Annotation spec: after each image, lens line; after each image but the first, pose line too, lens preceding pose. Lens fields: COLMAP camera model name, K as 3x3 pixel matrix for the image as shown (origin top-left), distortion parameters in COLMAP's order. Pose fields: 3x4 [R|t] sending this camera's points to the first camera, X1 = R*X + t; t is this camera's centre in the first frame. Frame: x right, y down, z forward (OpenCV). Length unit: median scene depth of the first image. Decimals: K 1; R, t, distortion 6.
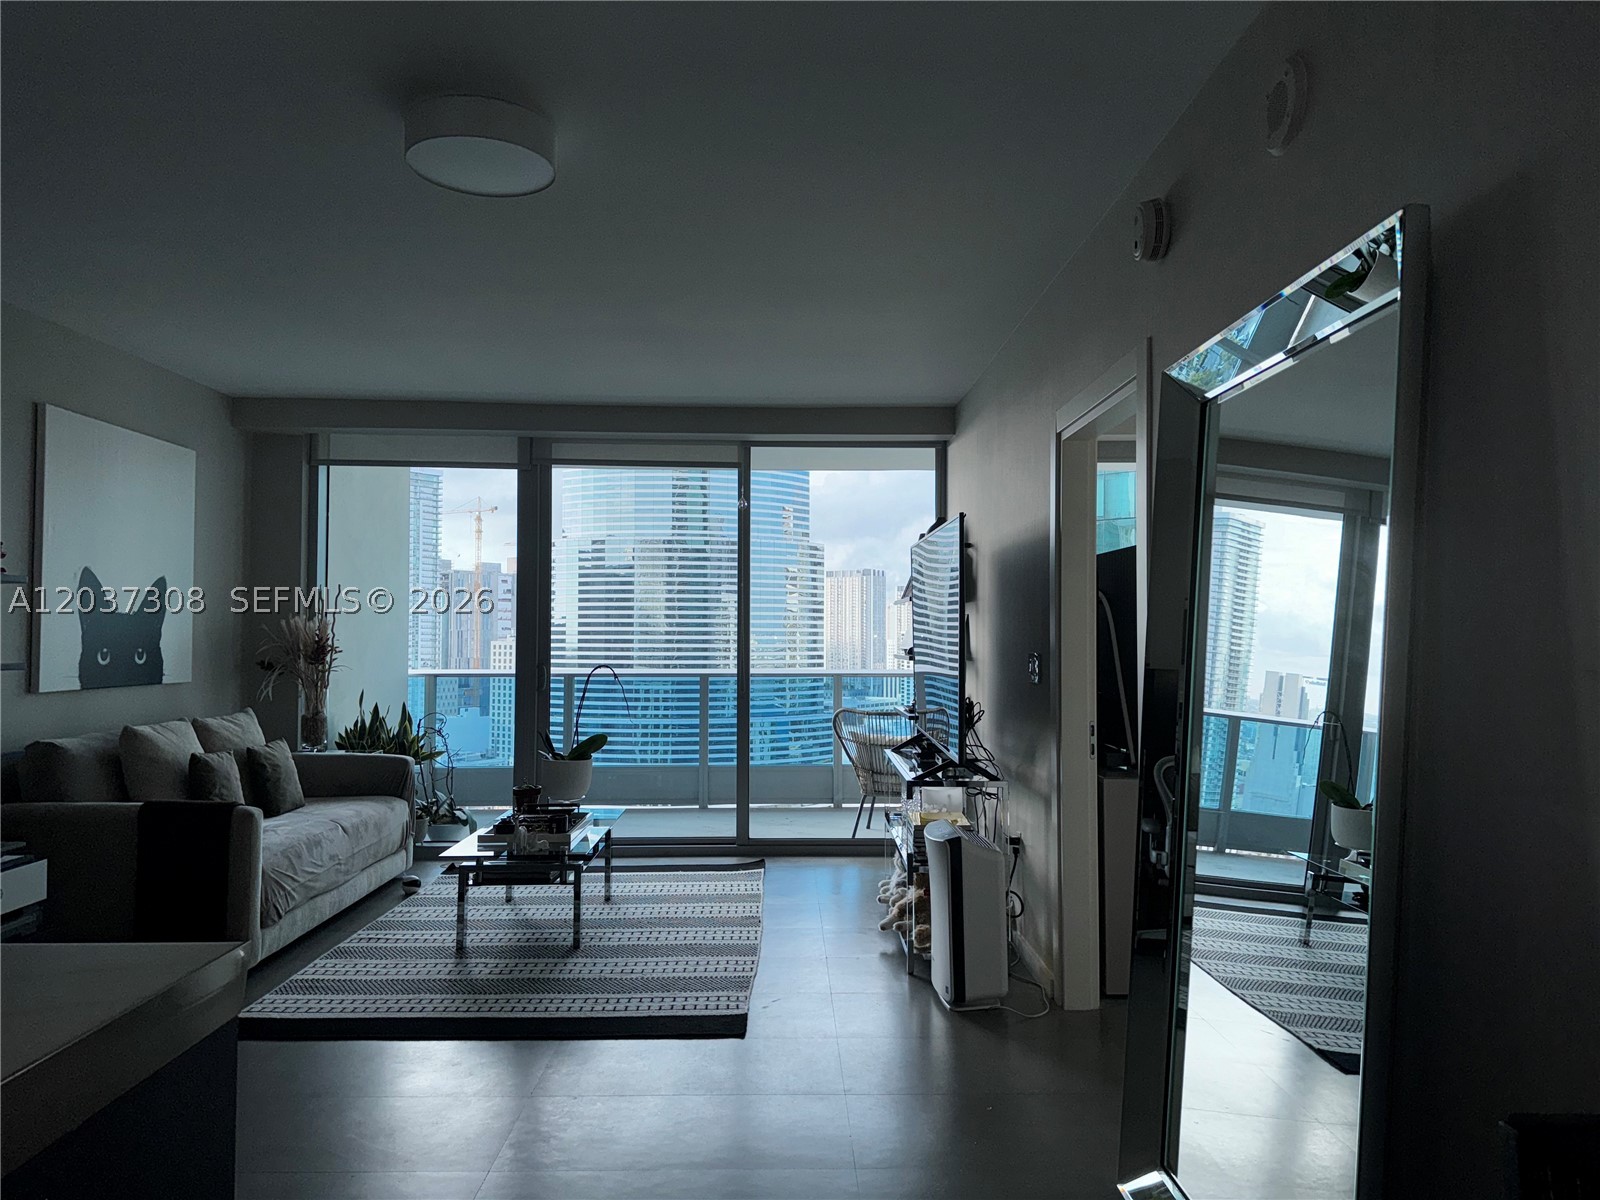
lens RADIAL K [[1093.6, 0, 800.0], [0, 1093.6, 600.0], [0, 0, 1]] dist [0.149840, -0.204480]
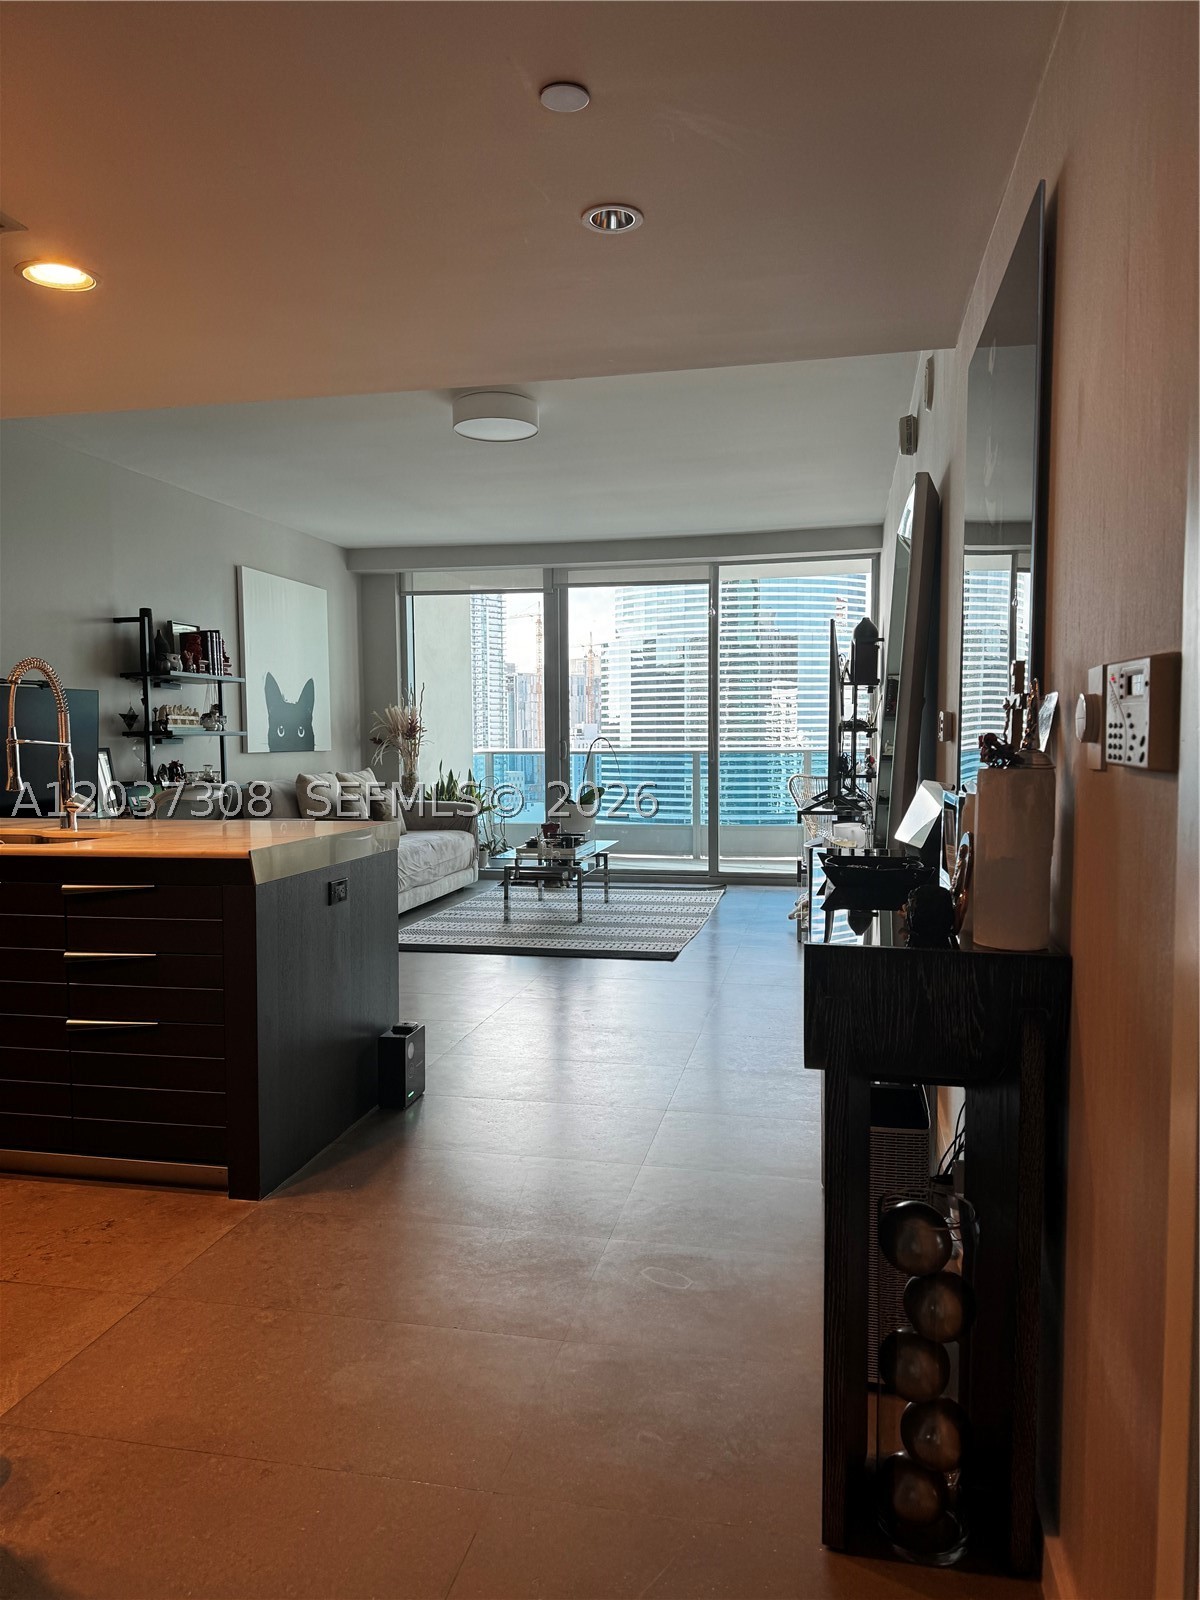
lens RADIAL K [[1093.6, 0, 600.0], [0, 1093.6, 800.0], [0, 0, 1]] dist [0.149840, -0.204480]
pose [[0.973679, 0.003408, -0.227898, 0.115854], [0.017778, 0.995706, 0.090845, 0.011302], [0.227229, -0.092505, 0.969438, -0.294044]]
